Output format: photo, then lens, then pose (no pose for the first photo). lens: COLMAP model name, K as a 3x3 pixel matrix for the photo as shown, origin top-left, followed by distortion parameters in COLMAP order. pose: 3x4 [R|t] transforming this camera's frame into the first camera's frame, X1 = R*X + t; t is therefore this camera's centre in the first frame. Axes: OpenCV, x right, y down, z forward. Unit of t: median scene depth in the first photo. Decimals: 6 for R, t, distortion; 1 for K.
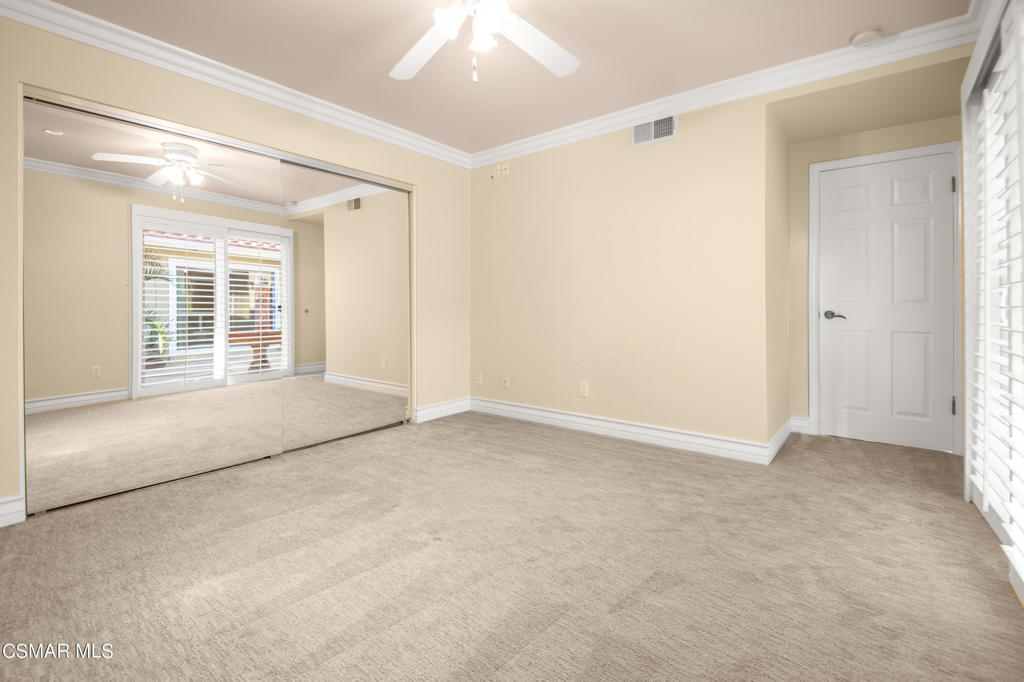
lens RADIAL K [[458.7, 0, 506.5], [0, 458.7, 311.3], [0, 0, 1]] dist [0.000508, -0.000131]
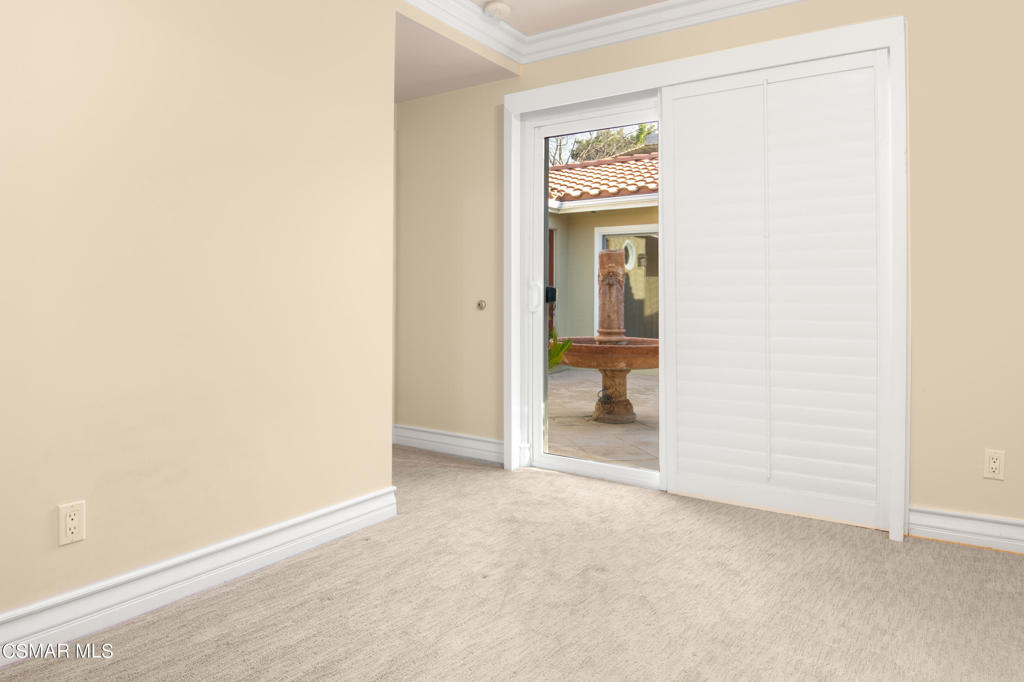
lens RADIAL K [[639.5, 0, 512.2], [0, 639.5, 302.7], [0, 0, 1]] dist [0.006262, 0.002394]
pose [[-0.070151, -0.008306, 0.997502, -0.505739], [0.000930, 0.999964, 0.008392, -0.006405], [-0.997536, 0.001516, -0.070141, 1.014525]]
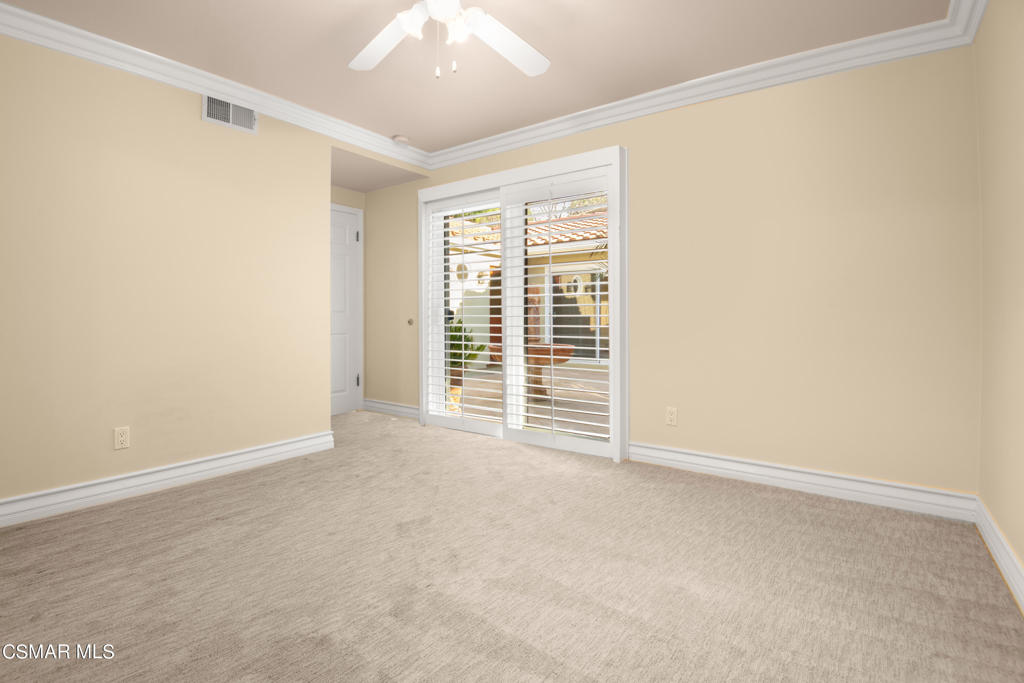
lens RADIAL K [[476.6, 0, 502.2], [0, 476.6, 320.1], [0, 0, 1]] dist [0.001399, 0.000137]
pose [[-0.010812, -0.006408, 0.999921, -0.778389], [0.007270, 0.999953, 0.006487, -0.004405], [-0.999915, 0.007339, -0.010765, 0.651944]]
